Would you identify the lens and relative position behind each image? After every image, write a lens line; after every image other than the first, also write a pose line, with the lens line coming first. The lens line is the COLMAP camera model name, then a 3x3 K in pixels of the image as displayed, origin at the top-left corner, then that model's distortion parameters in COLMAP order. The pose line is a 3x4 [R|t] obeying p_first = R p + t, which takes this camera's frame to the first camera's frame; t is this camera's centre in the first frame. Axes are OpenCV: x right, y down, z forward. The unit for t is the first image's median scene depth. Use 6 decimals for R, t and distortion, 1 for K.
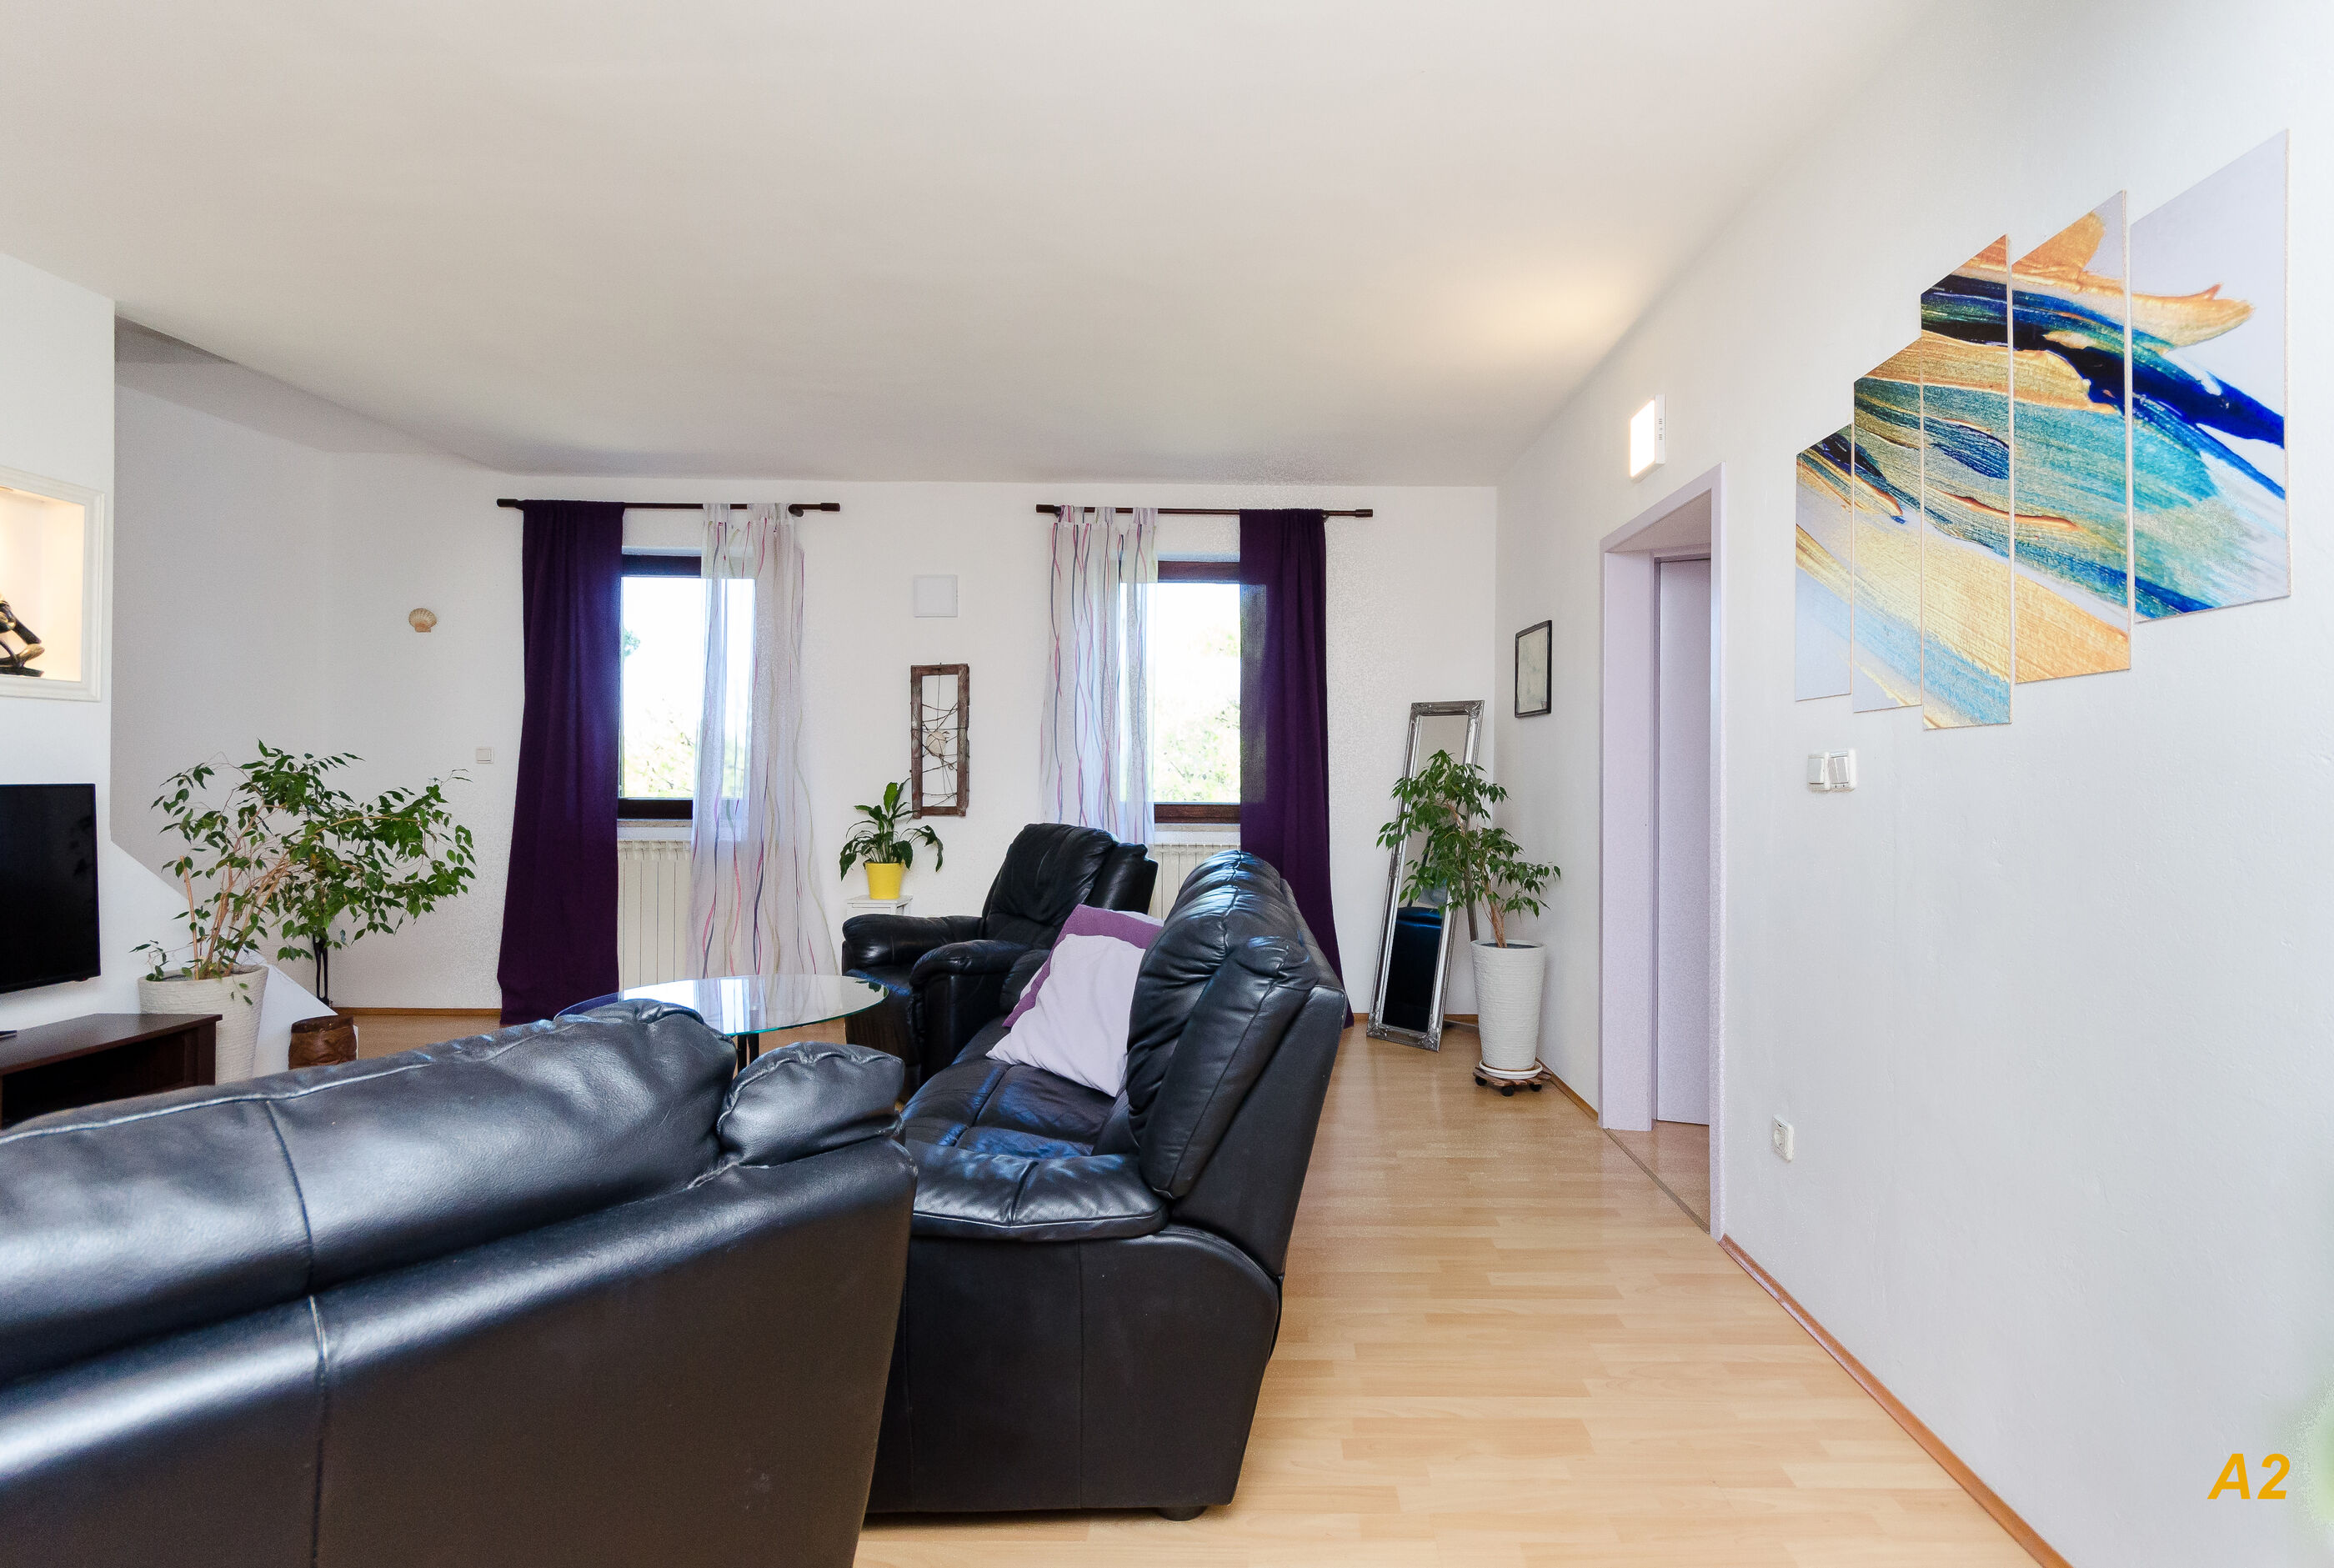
lens RADIAL K [[1067.0, 0, 1243.6], [0, 1067.0, 775.3], [0, 0, 1]] dist [-0.000174, 0.000799]
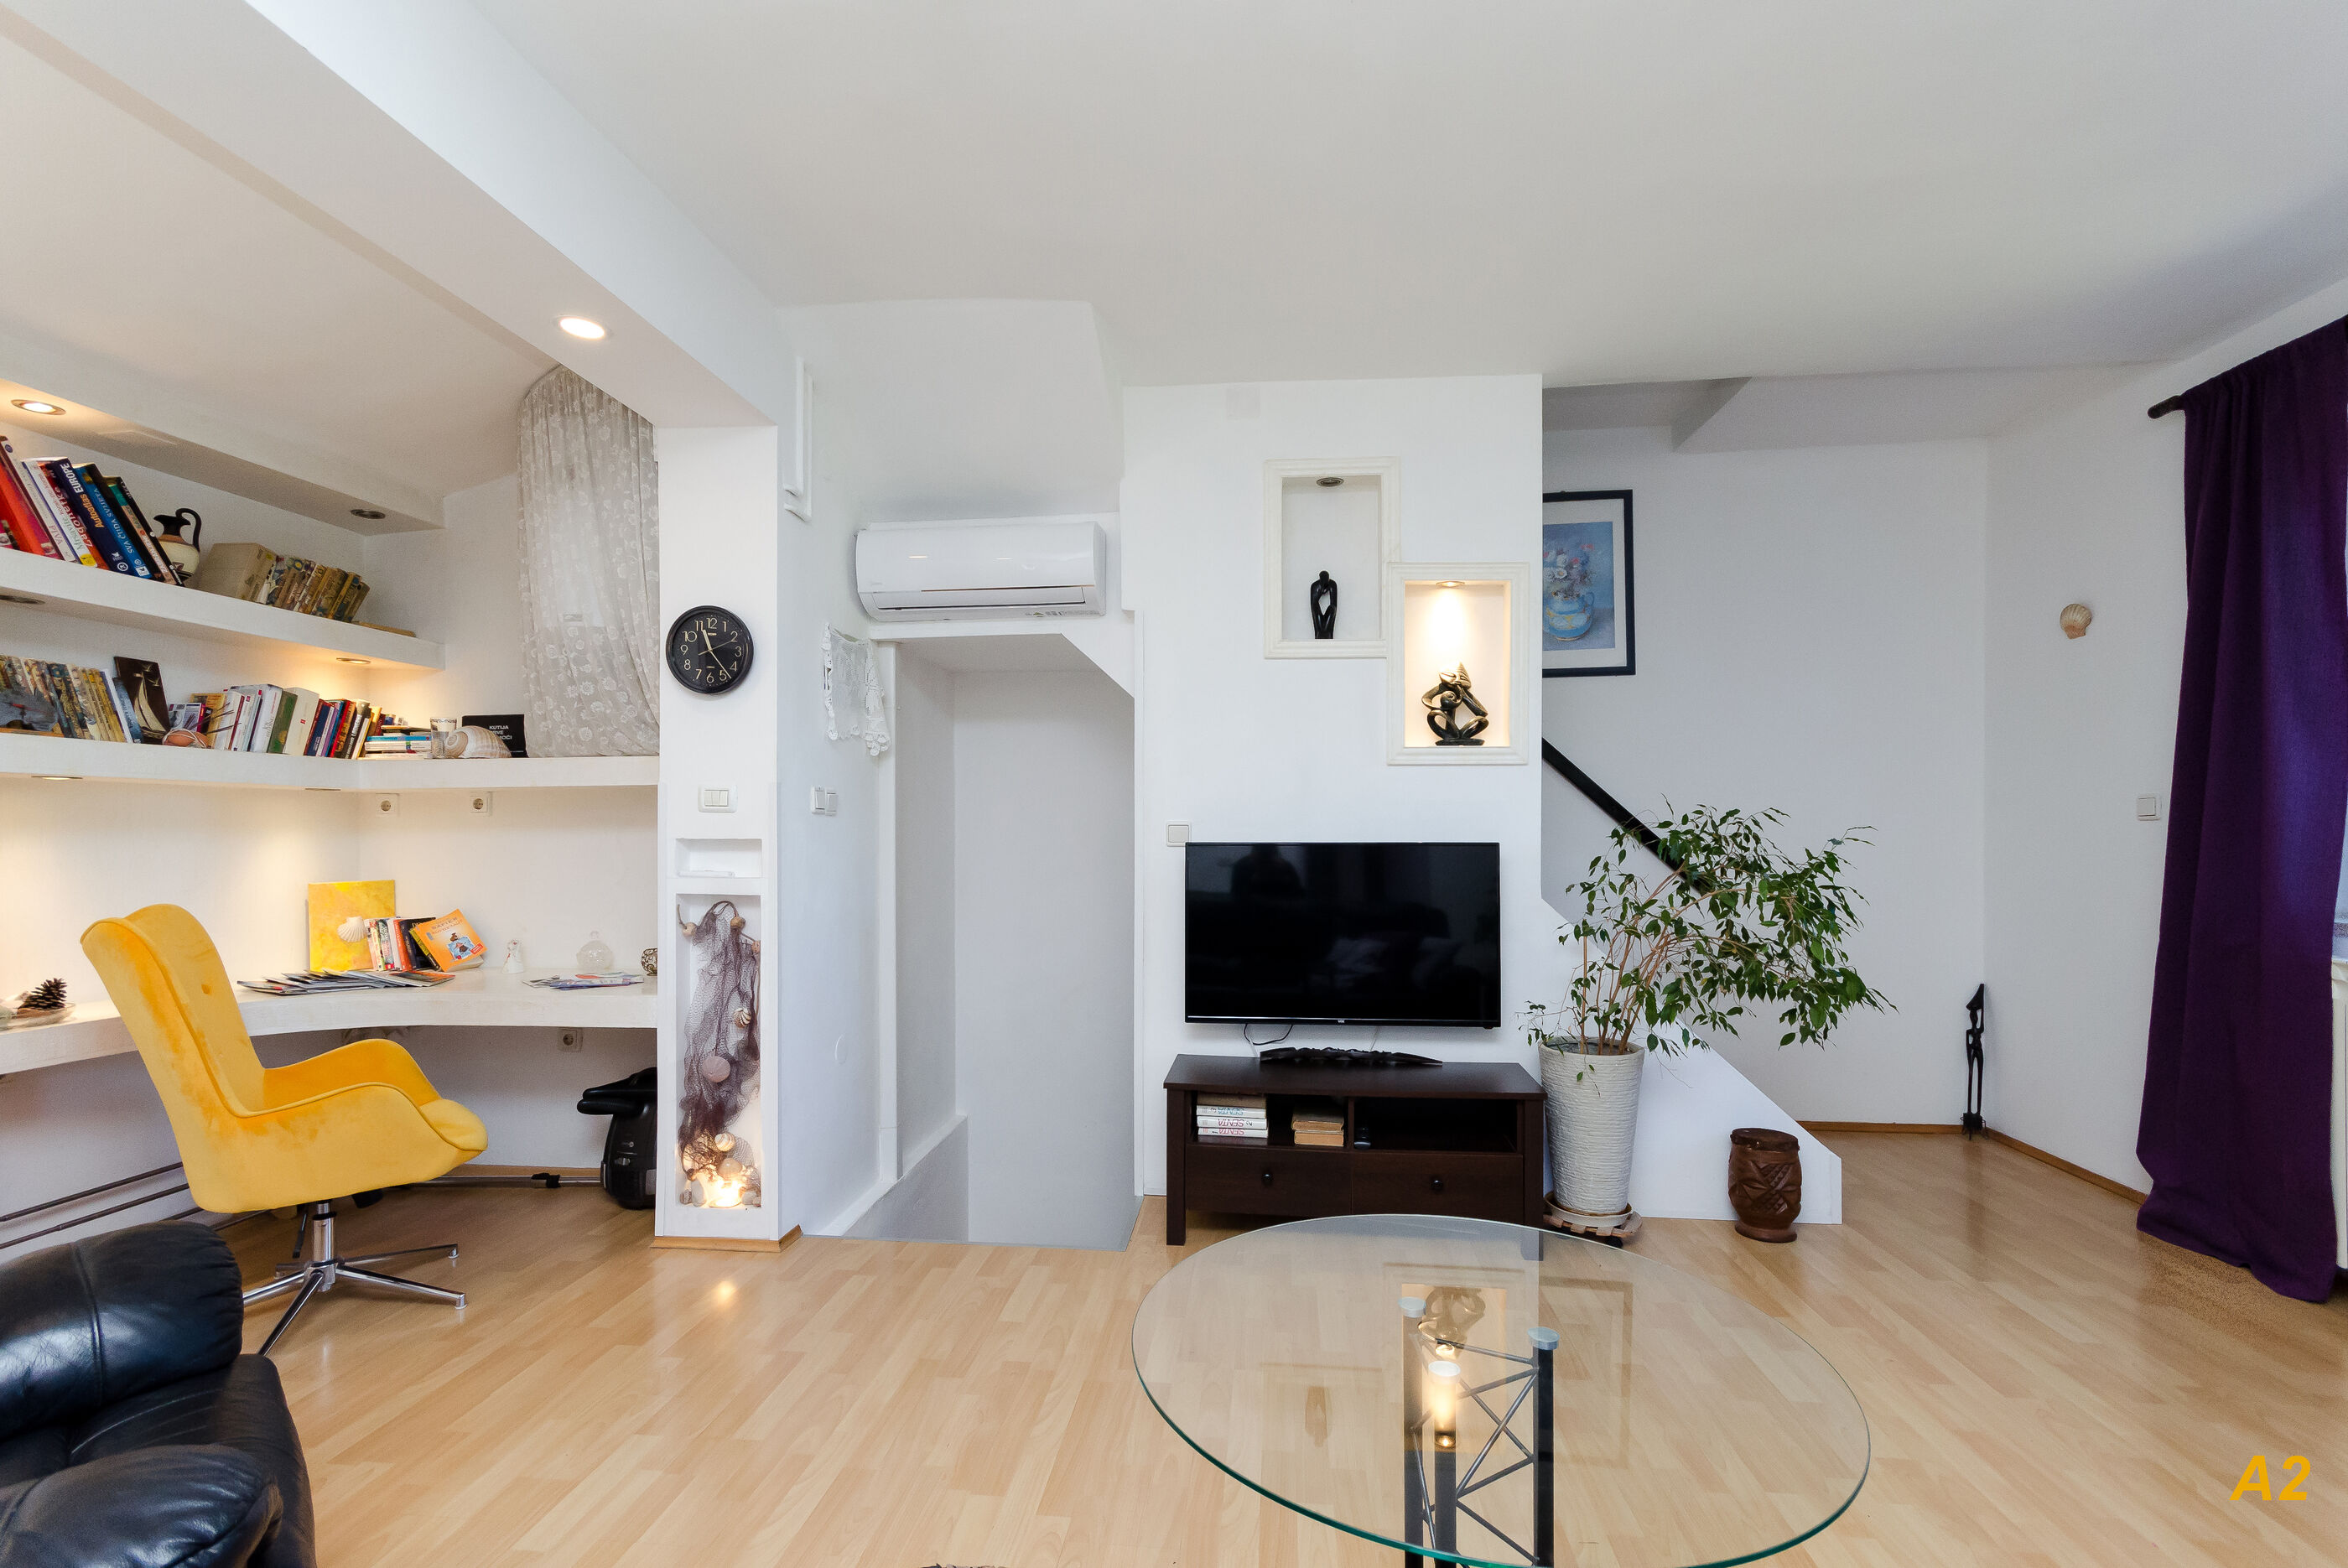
lens RADIAL K [[1041.9, 0, 1192.0], [0, 1041.9, 832.8], [0, 0, 1]] dist [0.002604, 0.000051]
pose [[-0.093311, -0.006395, -0.995616, -0.024162], [-0.003578, 0.999975, -0.006088, 0.004422], [0.995631, 0.002994, -0.093331, 0.639793]]
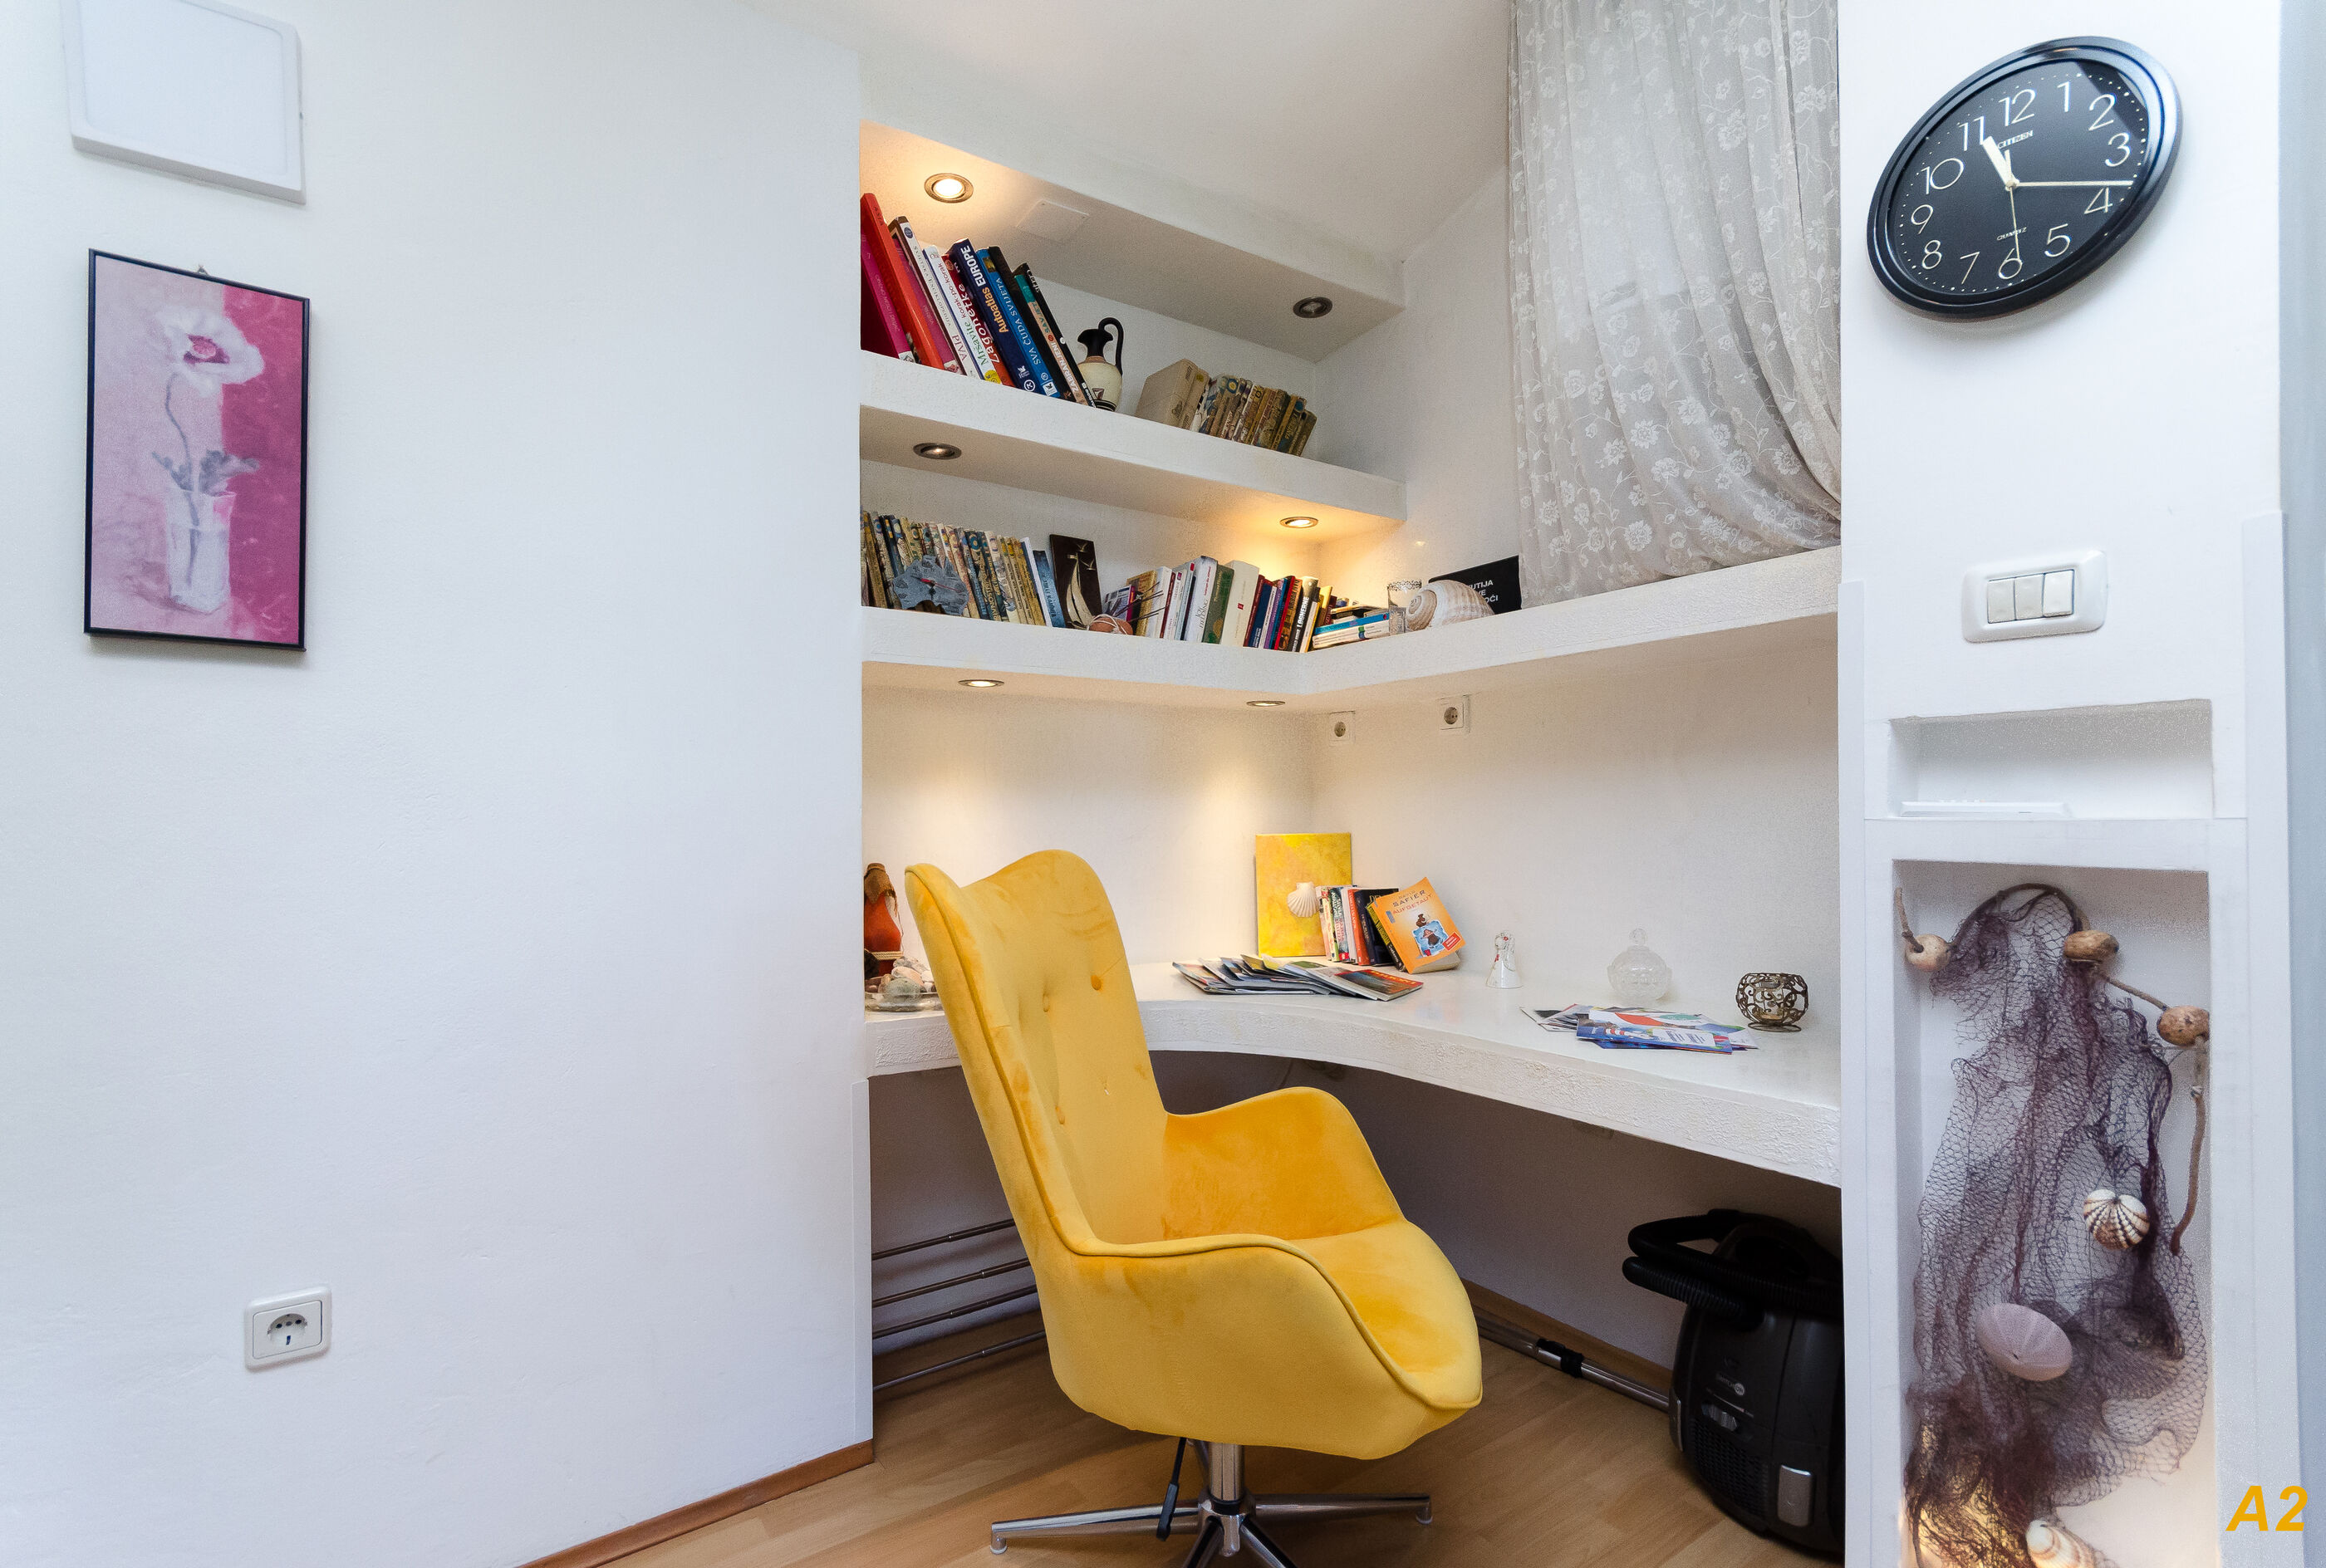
lens RADIAL K [[1035.6, 0, 1122.6], [0, 1035.6, 814.8], [0, 0, 1]] dist [-0.001833, 0.000350]
pose [[-0.839241, -0.003828, -0.543746, -0.404486], [-0.000953, 0.999984, -0.005569, 0.035349], [0.543758, -0.004156, -0.839232, 0.318980]]
